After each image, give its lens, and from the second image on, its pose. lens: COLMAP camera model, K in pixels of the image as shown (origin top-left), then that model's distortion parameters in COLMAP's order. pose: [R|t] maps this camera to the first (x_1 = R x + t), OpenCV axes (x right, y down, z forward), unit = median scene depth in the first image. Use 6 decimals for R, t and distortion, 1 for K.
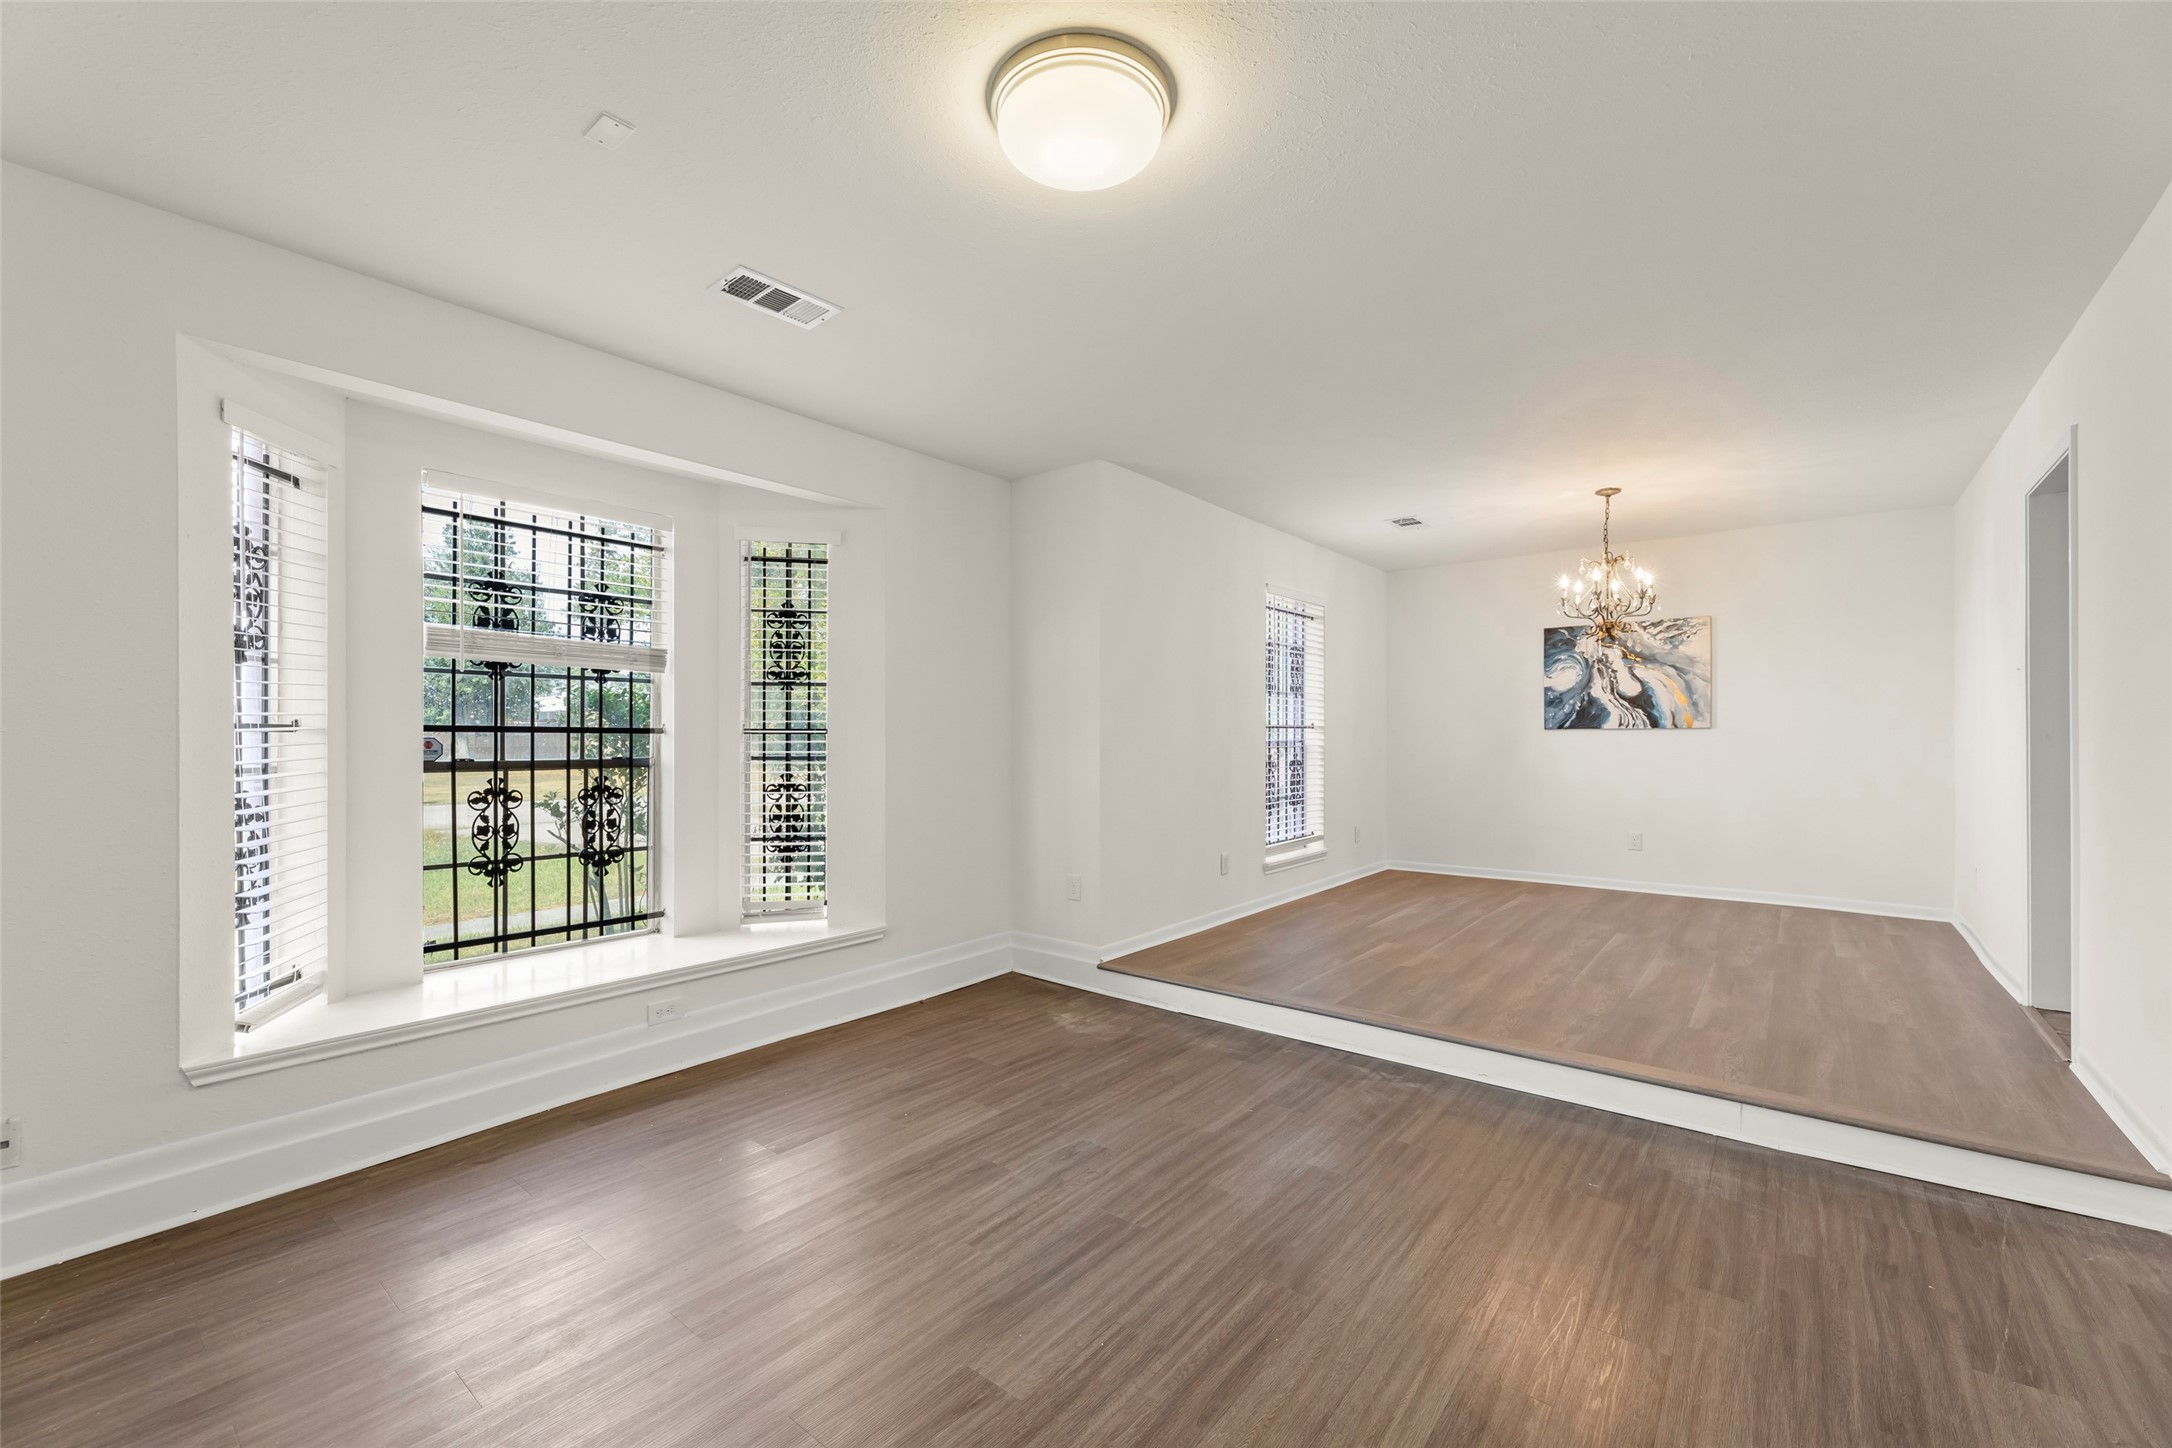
lens RADIAL K [[865.5, 0, 1078.1], [0, 865.5, 740.5], [0, 0, 1]] dist [0.004286, 0.000306]
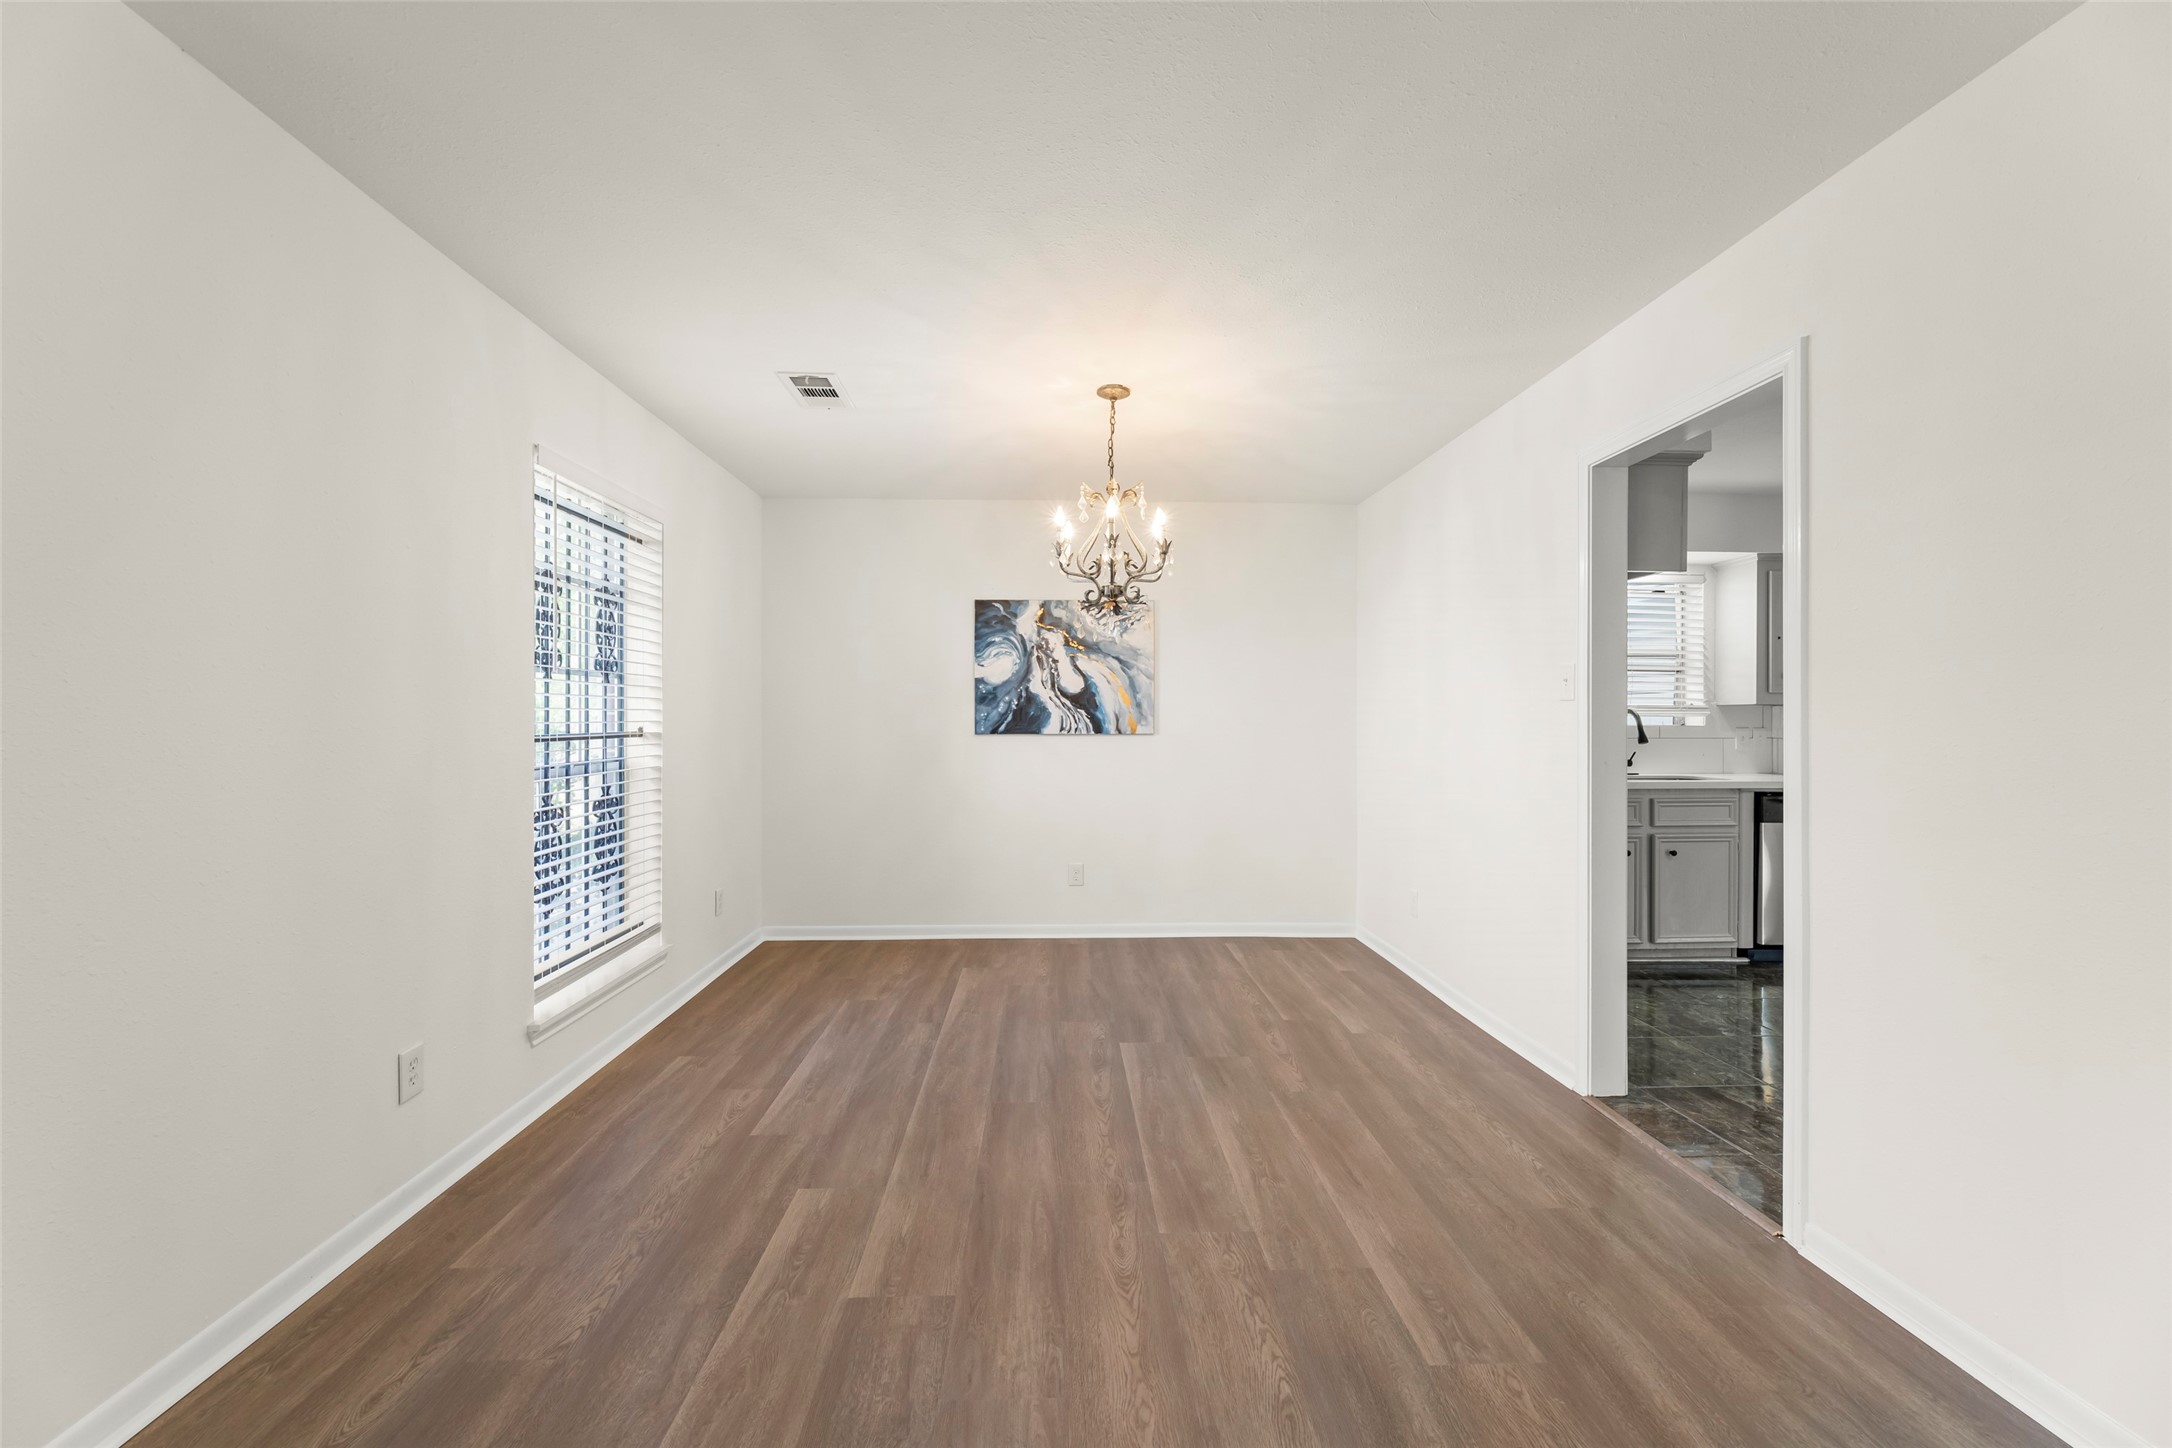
lens RADIAL K [[865.5, 0, 1076.1], [0, 865.5, 720.2], [0, 0, 1]] dist [0.004286, 0.000306]
pose [[0.749380, 0.002213, 0.662137, 0.165052], [0.000287, 0.999993, -0.003667, -0.034397], [-0.662141, 0.002937, 0.749374, 0.586435]]
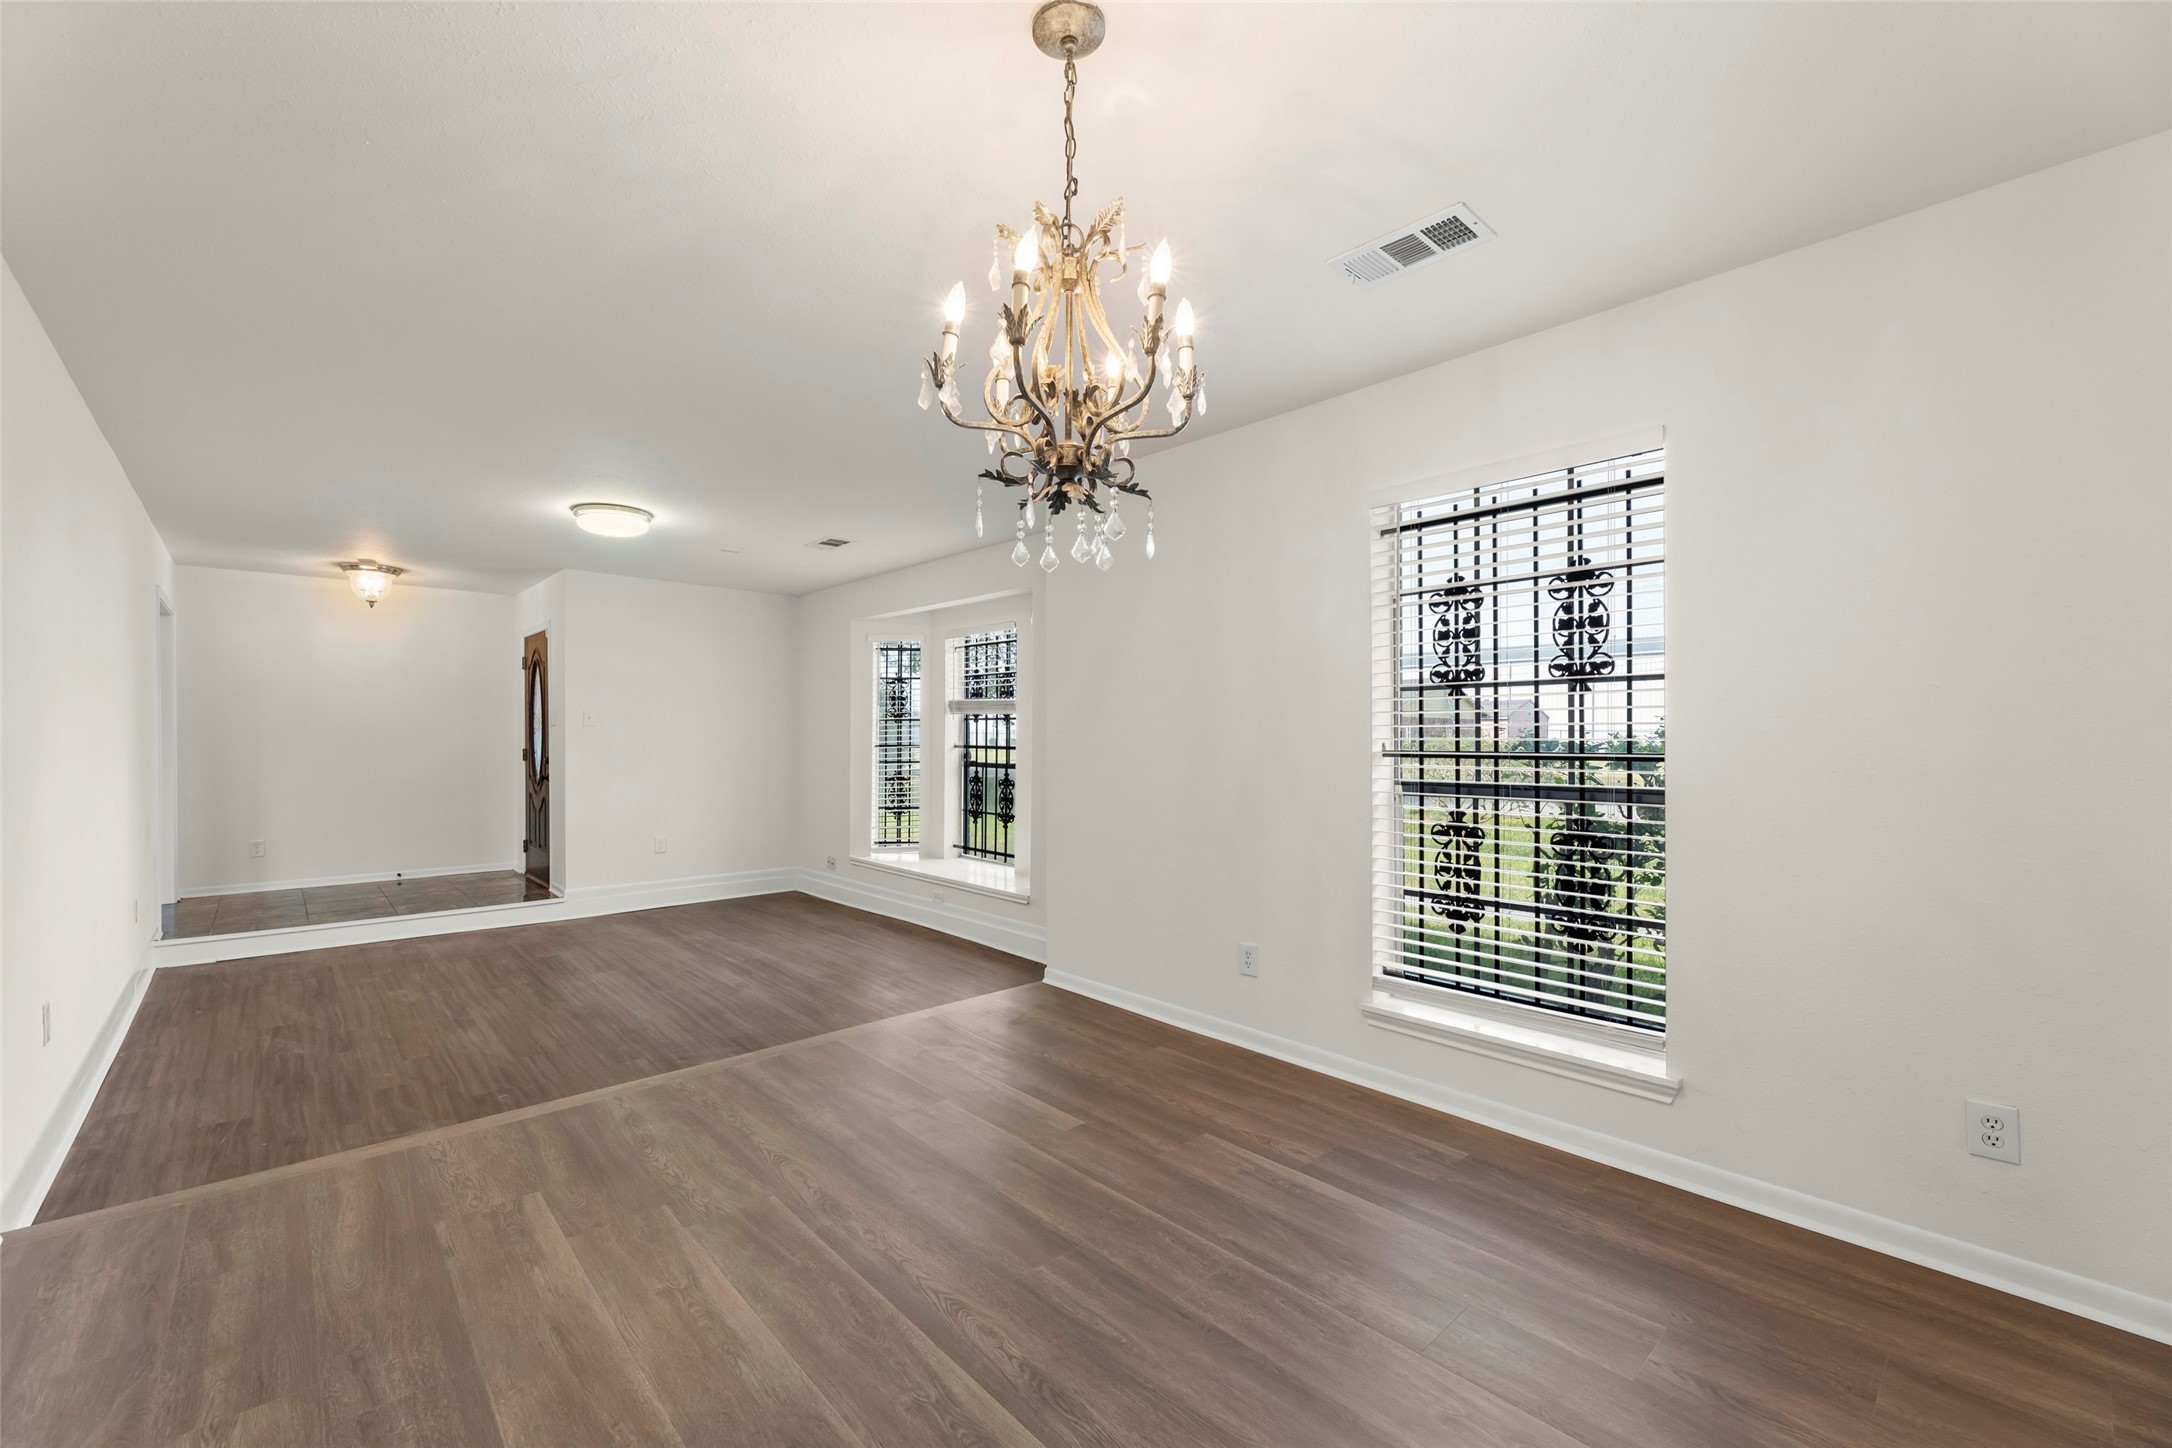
lens RADIAL K [[865.5, 0, 1065.6], [0, 865.5, 727.2], [0, 0, 1]] dist [0.004286, 0.000306]
pose [[-0.138865, -0.006437, -0.990290, 1.048818], [-0.006312, 0.999964, -0.005615, -0.038882], [0.990291, 0.005471, -0.138900, 1.183800]]
